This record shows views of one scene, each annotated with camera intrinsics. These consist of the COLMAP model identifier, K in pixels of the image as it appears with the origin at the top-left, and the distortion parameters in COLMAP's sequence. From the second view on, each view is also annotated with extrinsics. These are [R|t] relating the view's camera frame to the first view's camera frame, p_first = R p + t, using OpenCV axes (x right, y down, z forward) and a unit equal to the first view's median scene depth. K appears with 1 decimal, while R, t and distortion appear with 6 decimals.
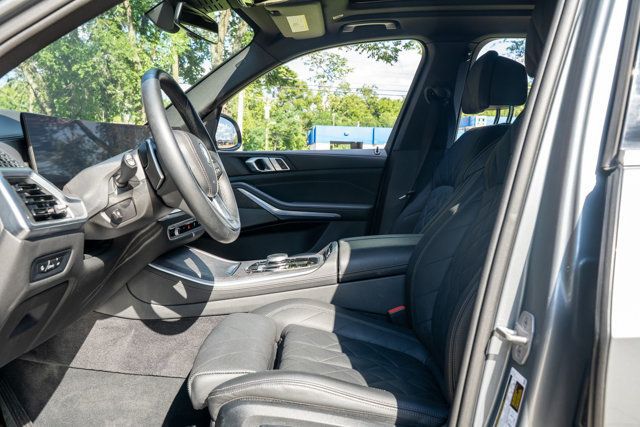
lens RADIAL K [[609.7, 0, 319.1], [0, 609.7, 210.0], [0, 0, 1]] dist [0.003890, 0.000000]
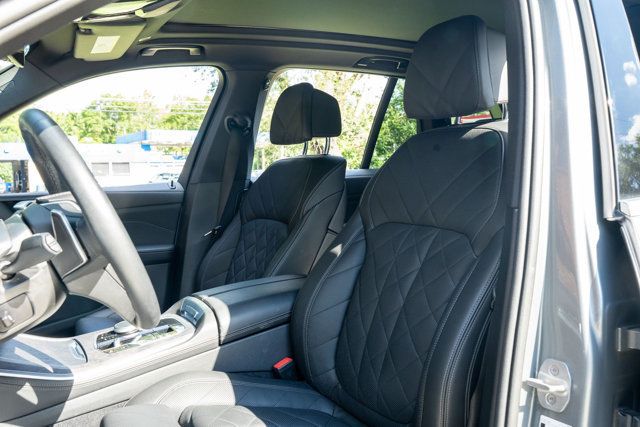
lens RADIAL K [[609.7, 0, 319.6], [0, 609.7, 217.5], [0, 0, 1]] dist [0.003890, 0.000000]
pose [[0.861396, -0.079639, 0.501652, -0.274004], [0.083712, 0.996385, 0.014436, -0.067098], [-0.500989, 0.029559, 0.864949, 0.156868]]
